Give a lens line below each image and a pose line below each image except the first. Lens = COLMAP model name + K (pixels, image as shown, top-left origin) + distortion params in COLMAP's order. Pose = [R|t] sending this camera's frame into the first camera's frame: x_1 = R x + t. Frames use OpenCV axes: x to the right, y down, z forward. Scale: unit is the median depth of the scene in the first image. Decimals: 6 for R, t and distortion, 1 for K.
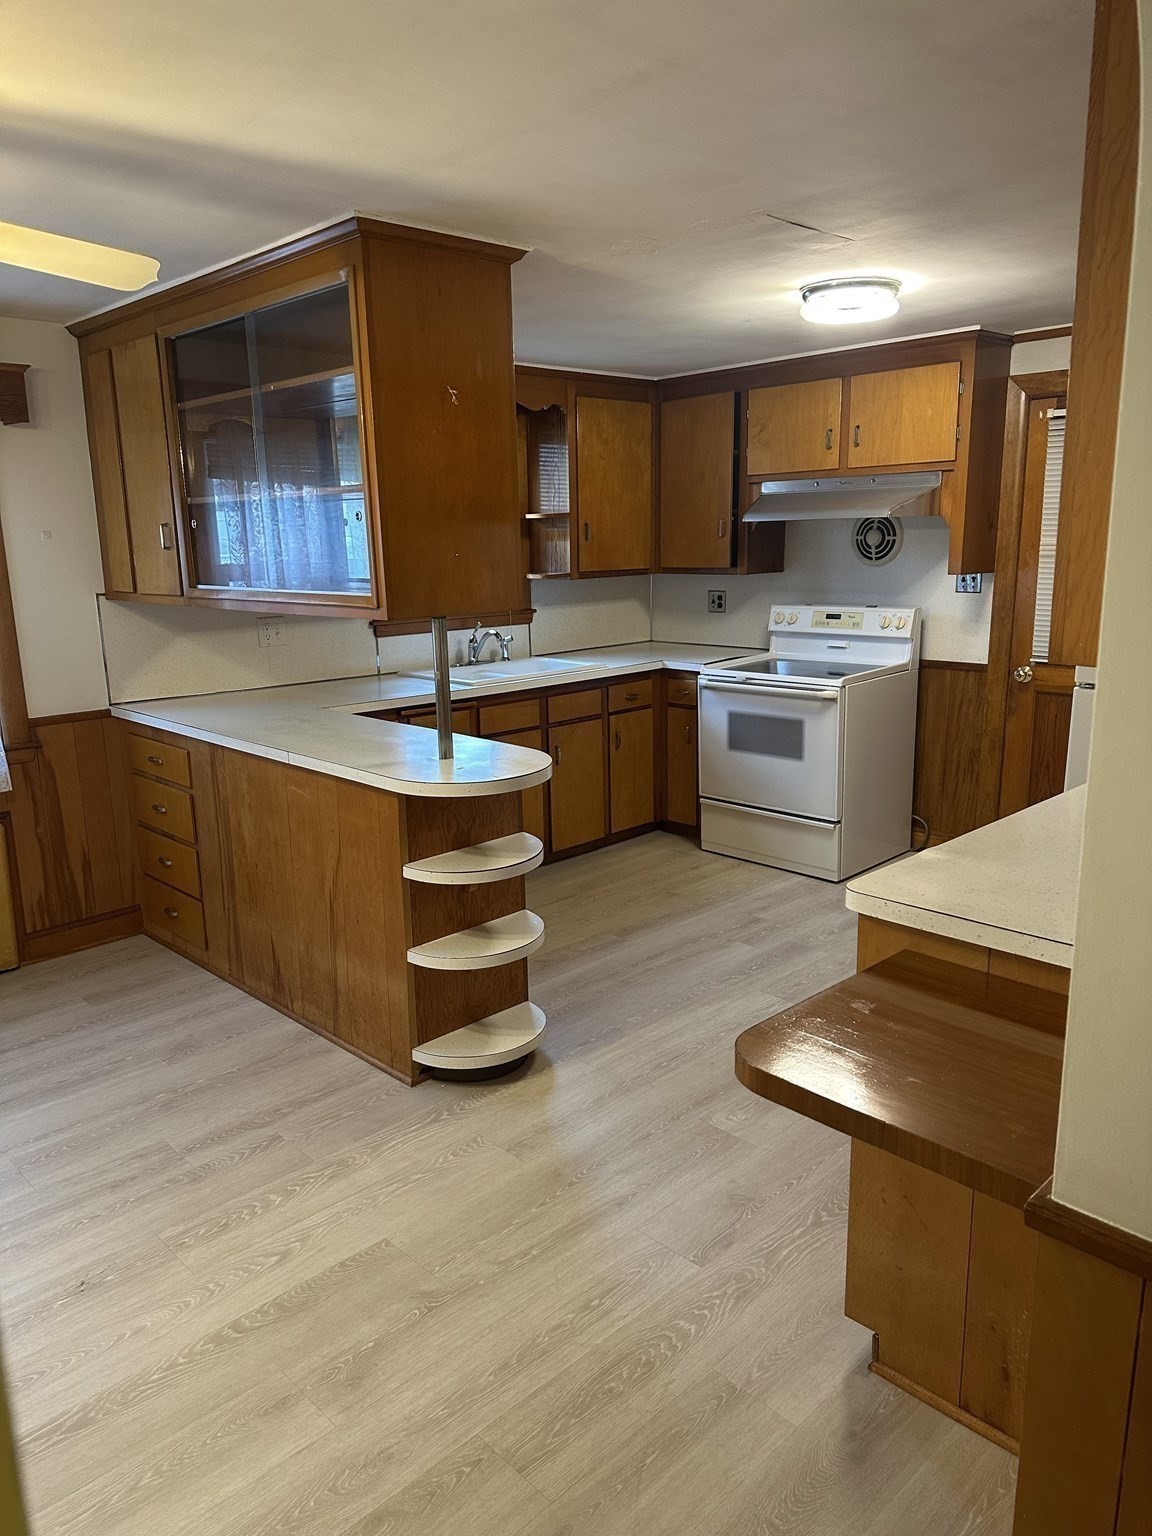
lens RADIAL K [[1084.6, 0, 560.6], [0, 1084.6, 749.2], [0, 0, 1]] dist [0.075747, -0.080016]
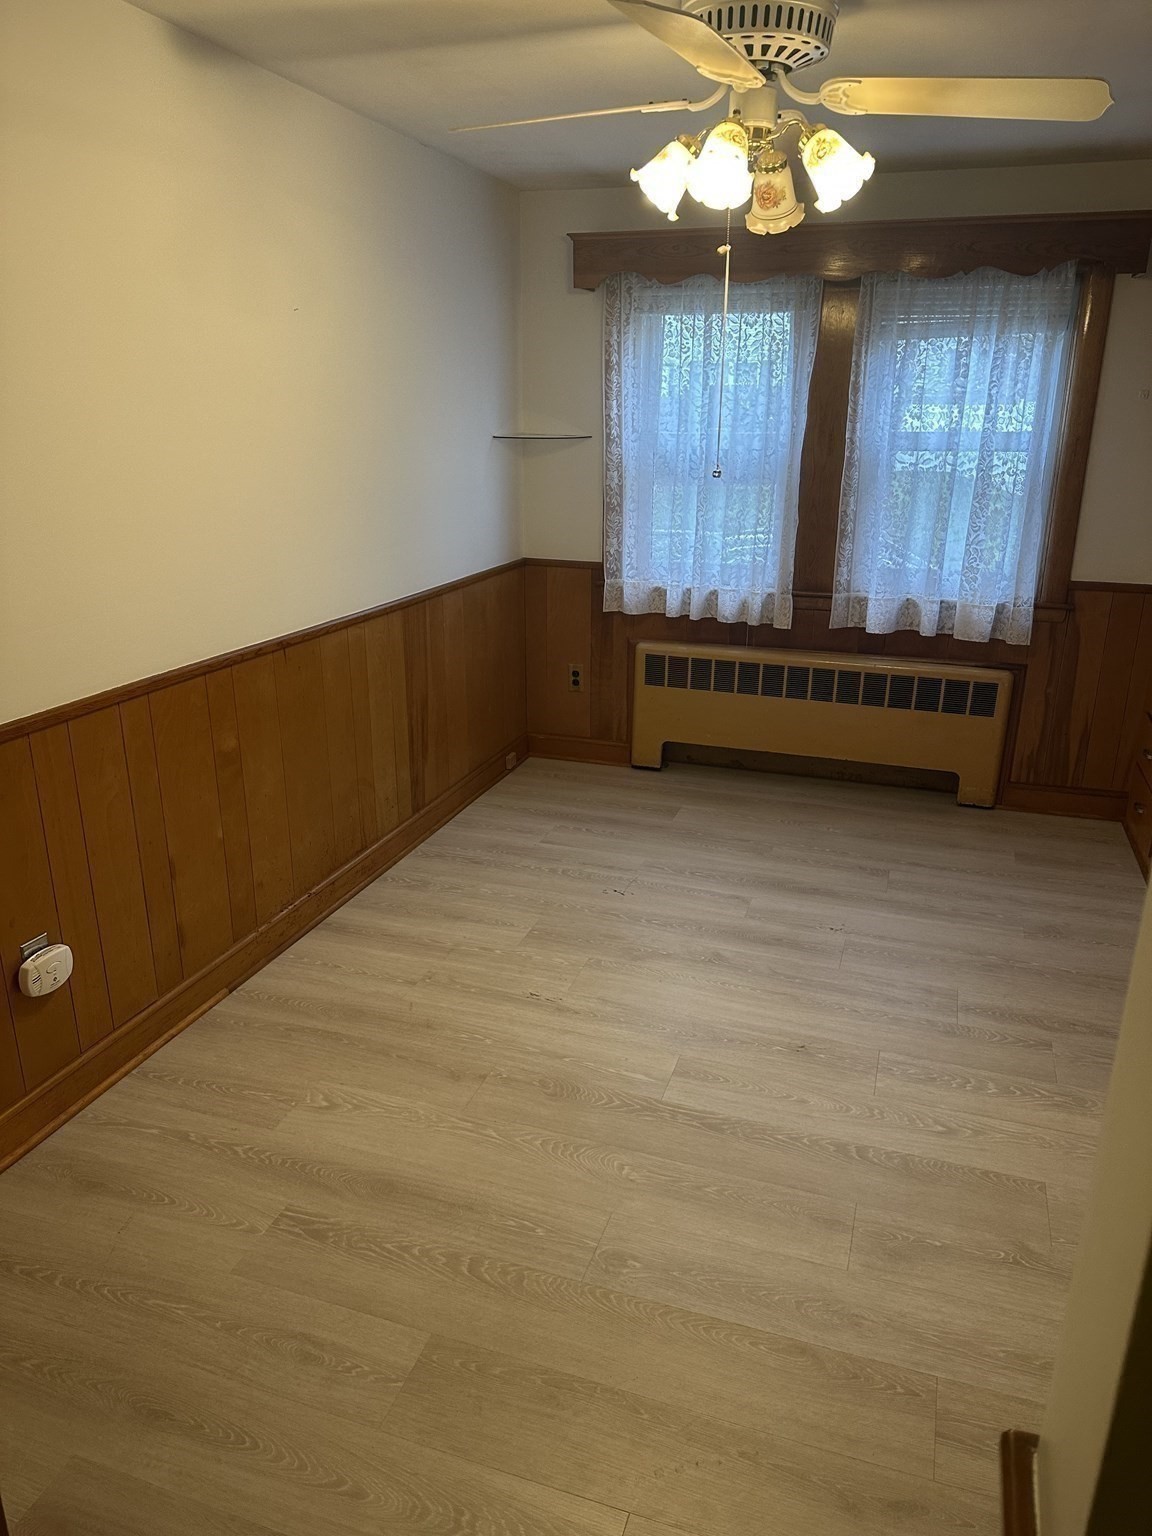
lens RADIAL K [[1084.6, 0, 589.3], [0, 1084.6, 746.4], [0, 0, 1]] dist [0.075747, -0.080016]
pose [[0.475437, 0.286339, -0.831847, 0.310029], [-0.189726, 0.956672, 0.220869, -0.034195], [0.859048, 0.052814, 0.509163, 0.177830]]
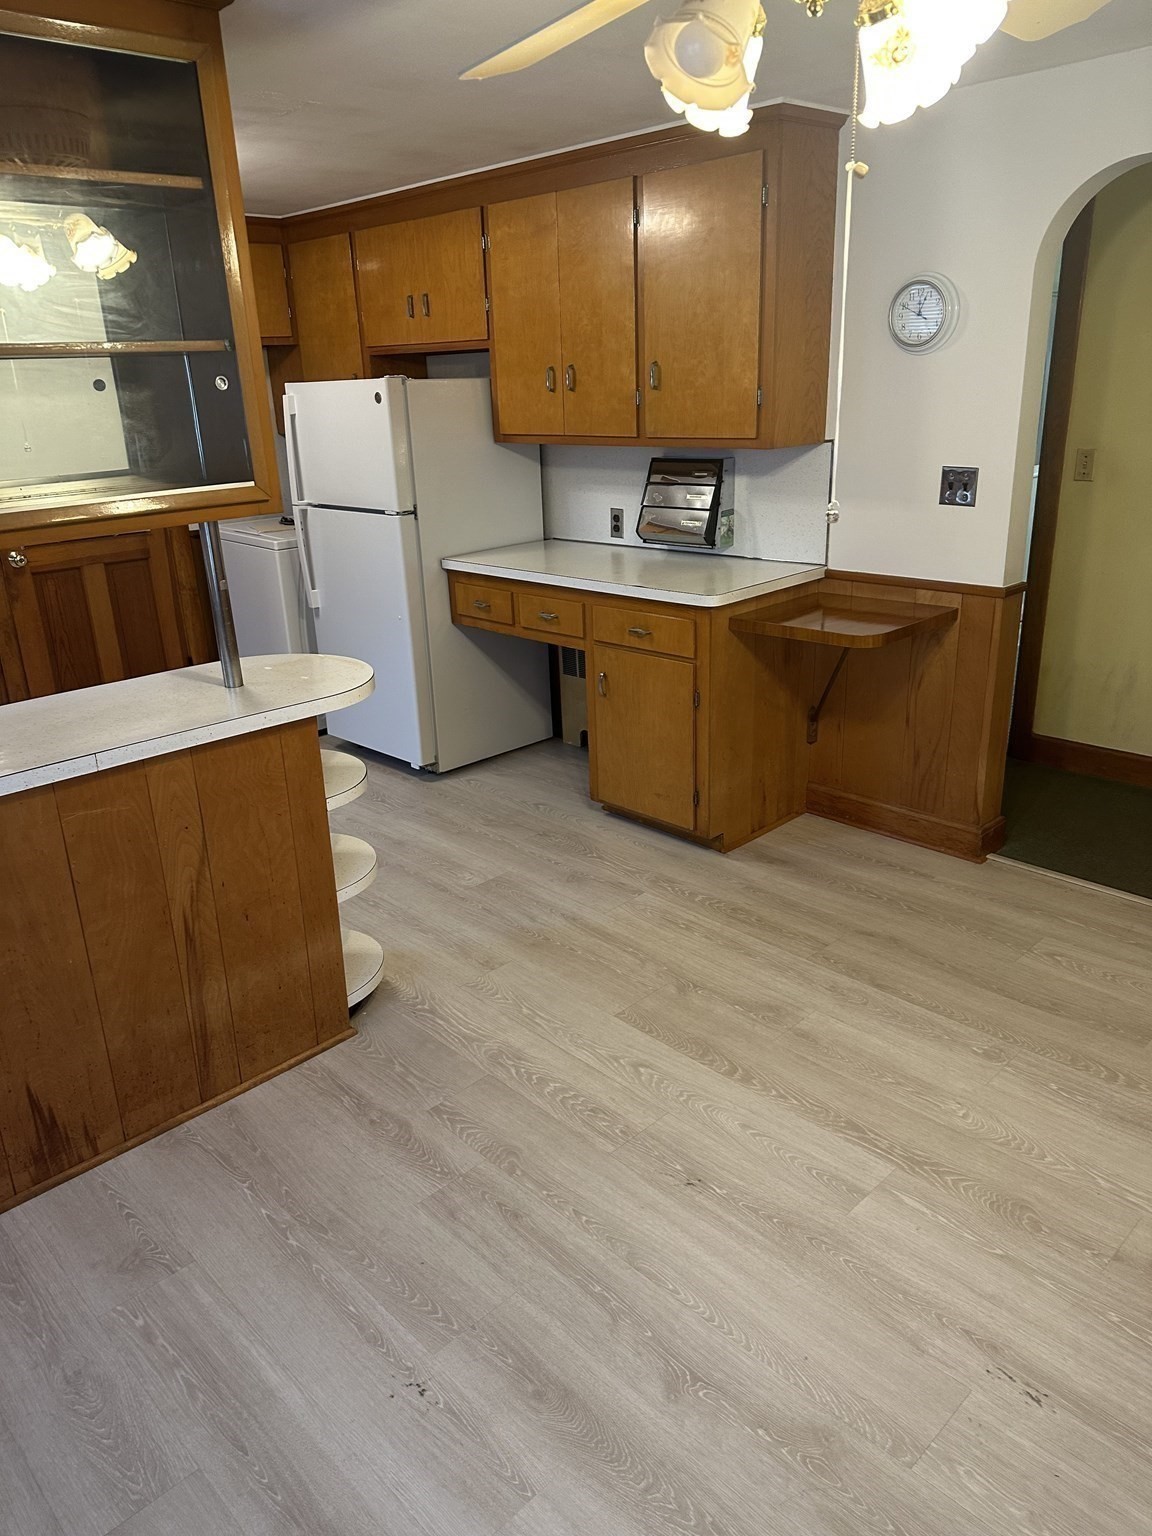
lens RADIAL K [[1084.6, 0, 563.9], [0, 1084.6, 740.3], [0, 0, 1]] dist [0.075747, -0.080016]
pose [[0.001081, -0.298927, 0.954275, -1.143980], [0.232085, 0.928295, 0.290526, -0.173083], [-0.972695, 0.221159, 0.070380, 0.876942]]
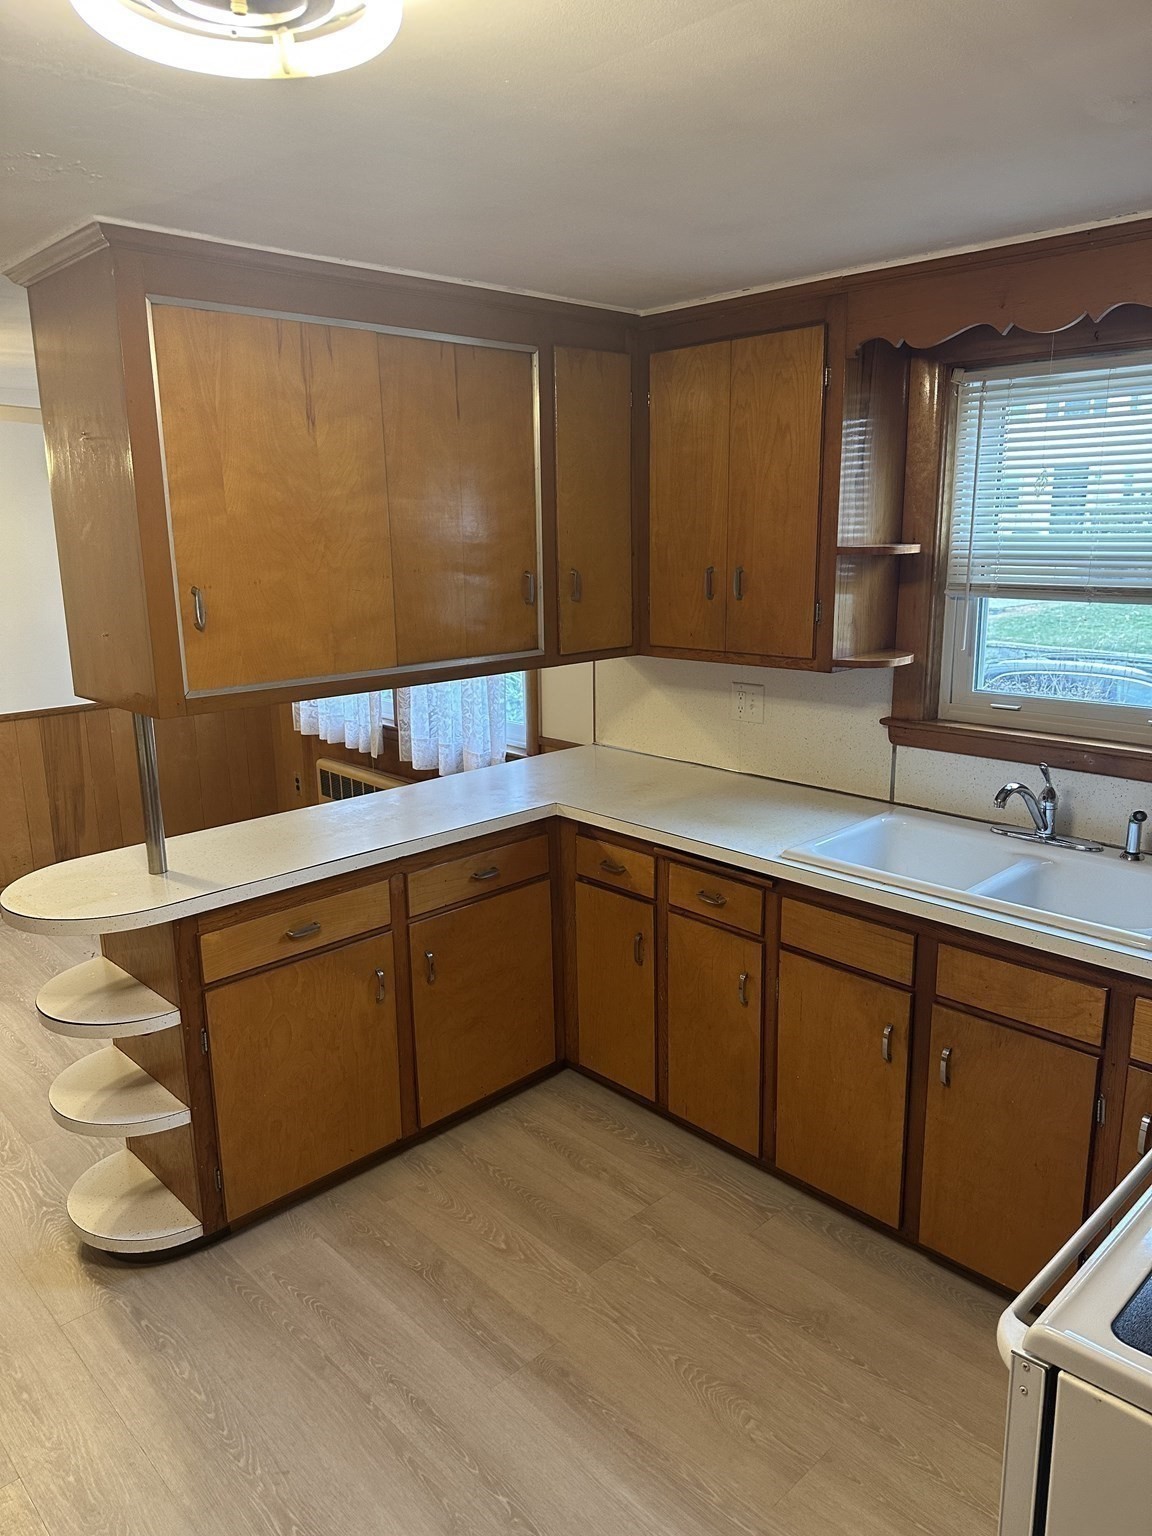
lens RADIAL K [[1084.6, 0, 565.4], [0, 1084.6, 768.2], [0, 0, 1]] dist [0.075747, -0.080016]
pose [[-0.011837, 0.249965, -0.968182, 0.846203], [-0.177286, 0.952386, 0.248054, -0.410717], [0.984088, 0.174581, 0.033042, 1.570617]]
